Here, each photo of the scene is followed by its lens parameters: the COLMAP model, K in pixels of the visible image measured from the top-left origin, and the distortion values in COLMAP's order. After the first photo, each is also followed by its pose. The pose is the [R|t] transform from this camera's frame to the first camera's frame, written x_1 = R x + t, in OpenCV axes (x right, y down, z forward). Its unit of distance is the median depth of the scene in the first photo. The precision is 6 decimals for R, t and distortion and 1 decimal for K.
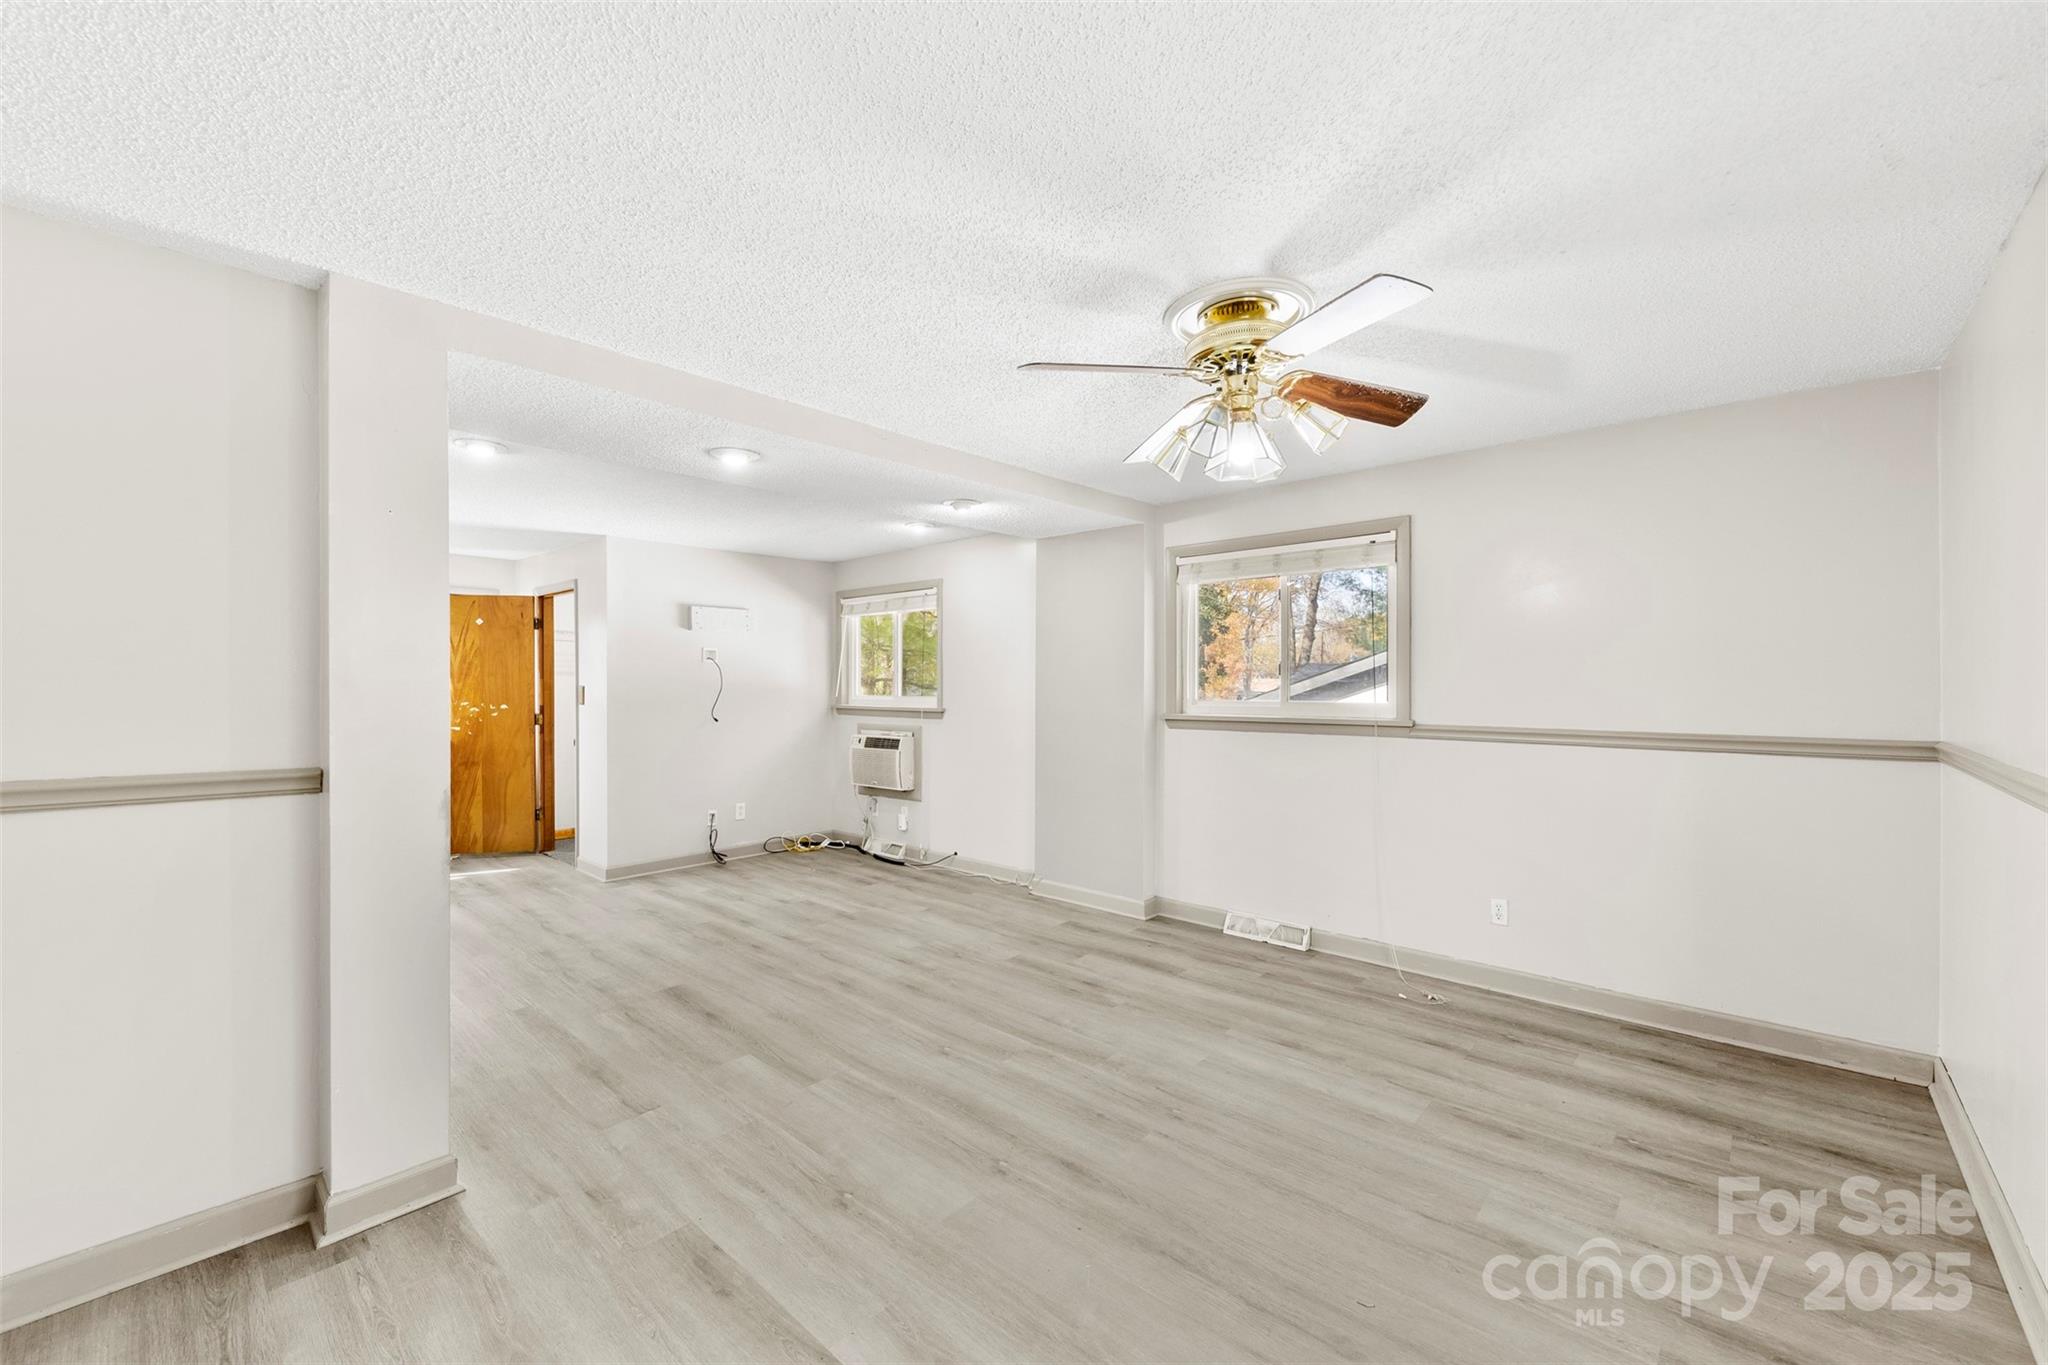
lens RADIAL K [[818.8, 0, 1025.8], [0, 818.8, 684.4], [0, 0, 1]] dist [0.003324, 0.000289]
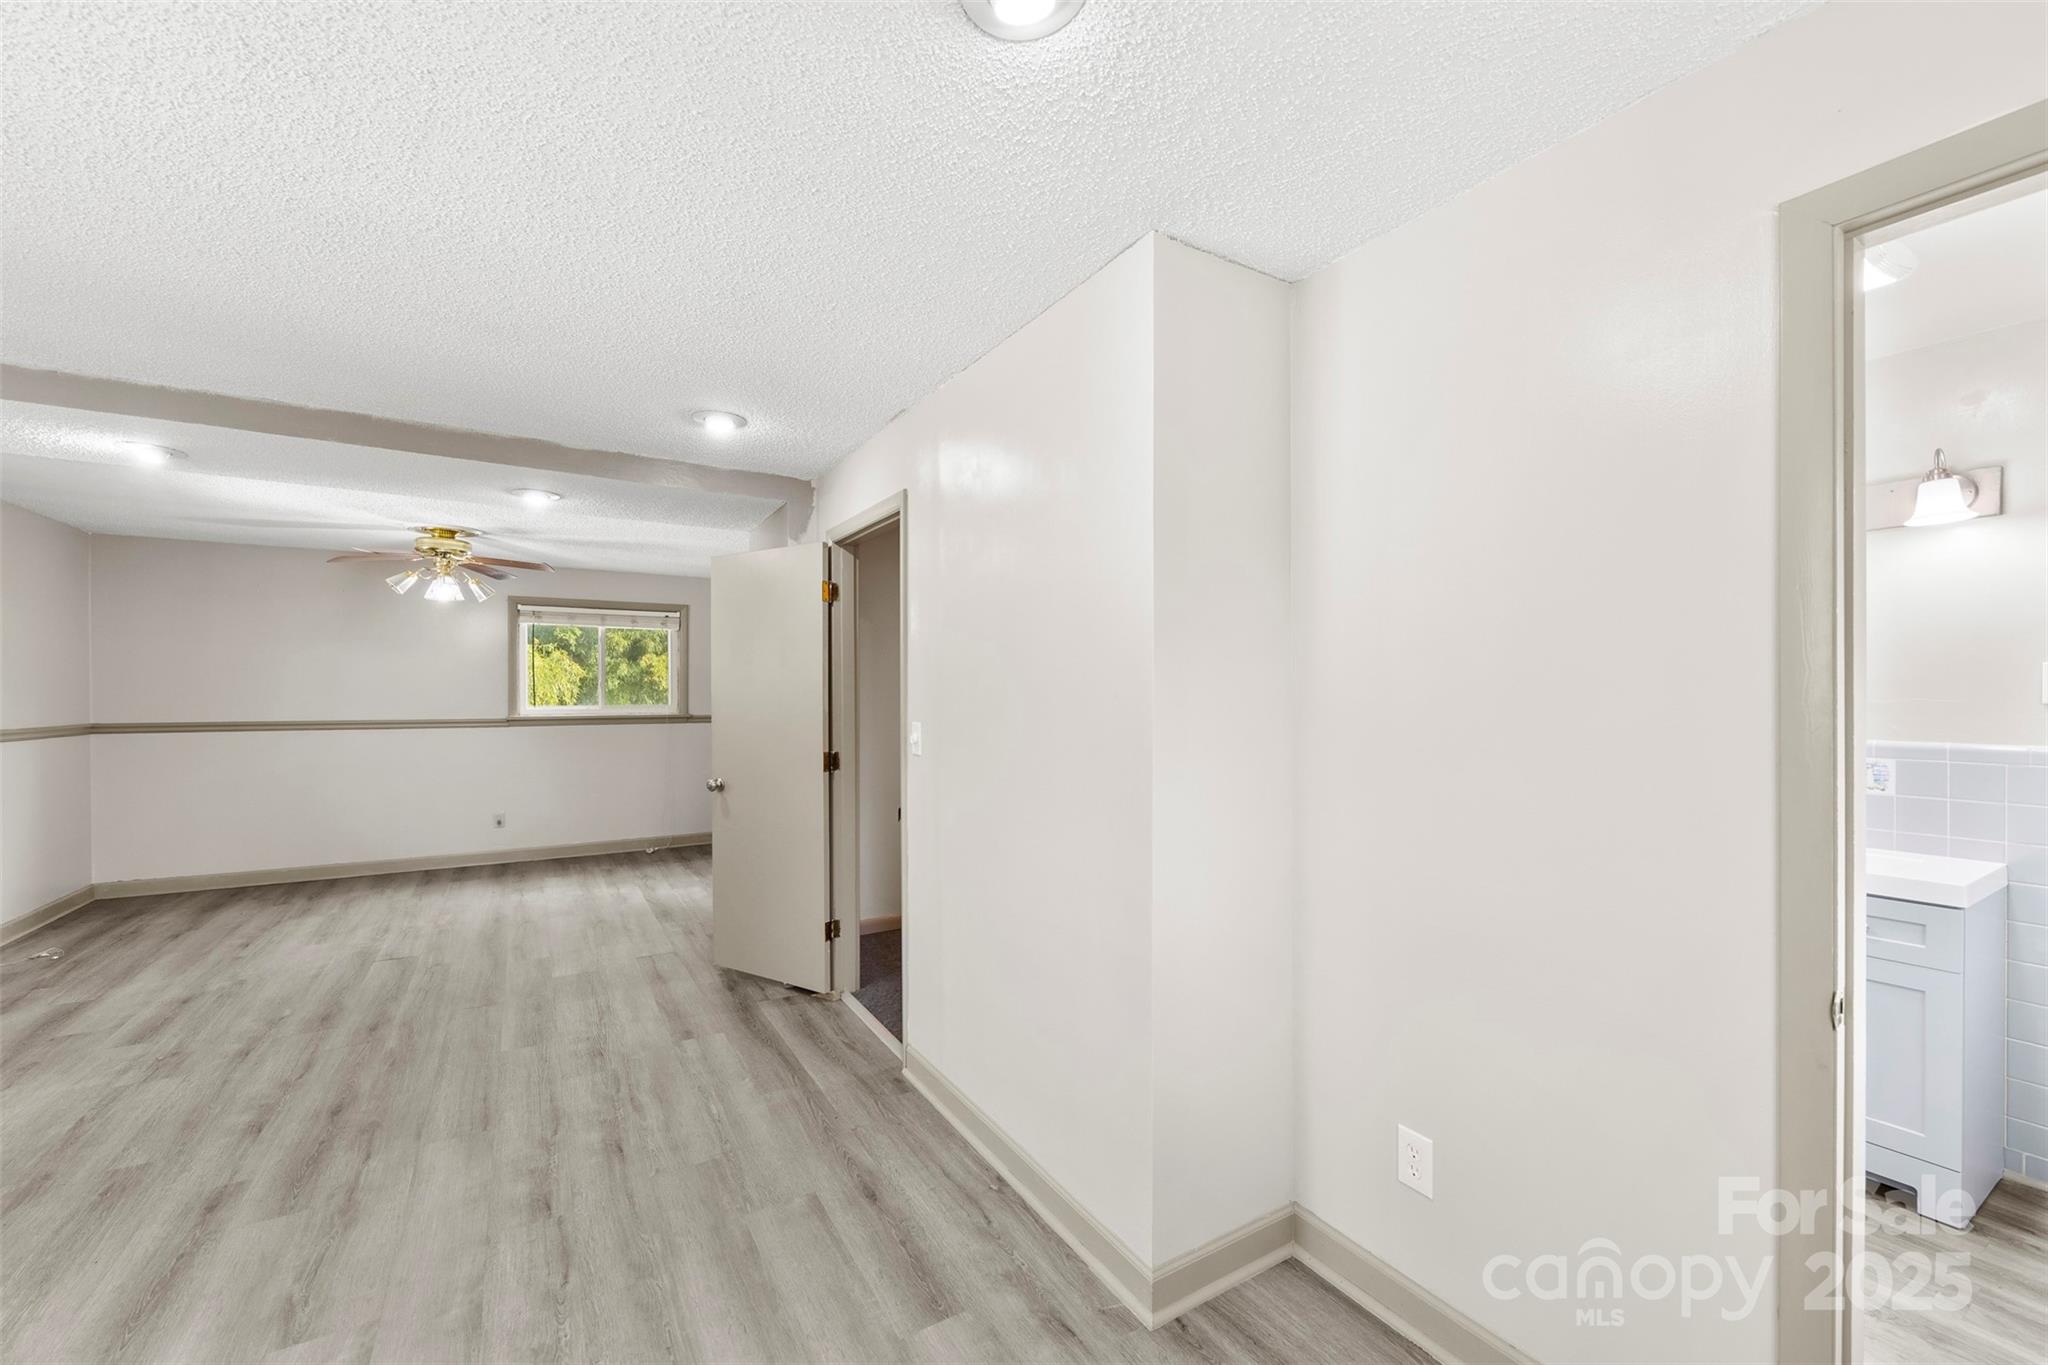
lens RADIAL K [[818.8, 0, 1023.7], [0, 818.8, 687.8], [0, 0, 1]] dist [0.003324, 0.000289]
pose [[-0.959875, 0.001247, 0.280426, -1.081036], [0.001613, 0.999998, 0.001076, -0.007512], [-0.280424, 0.001485, -0.959875, 1.550304]]
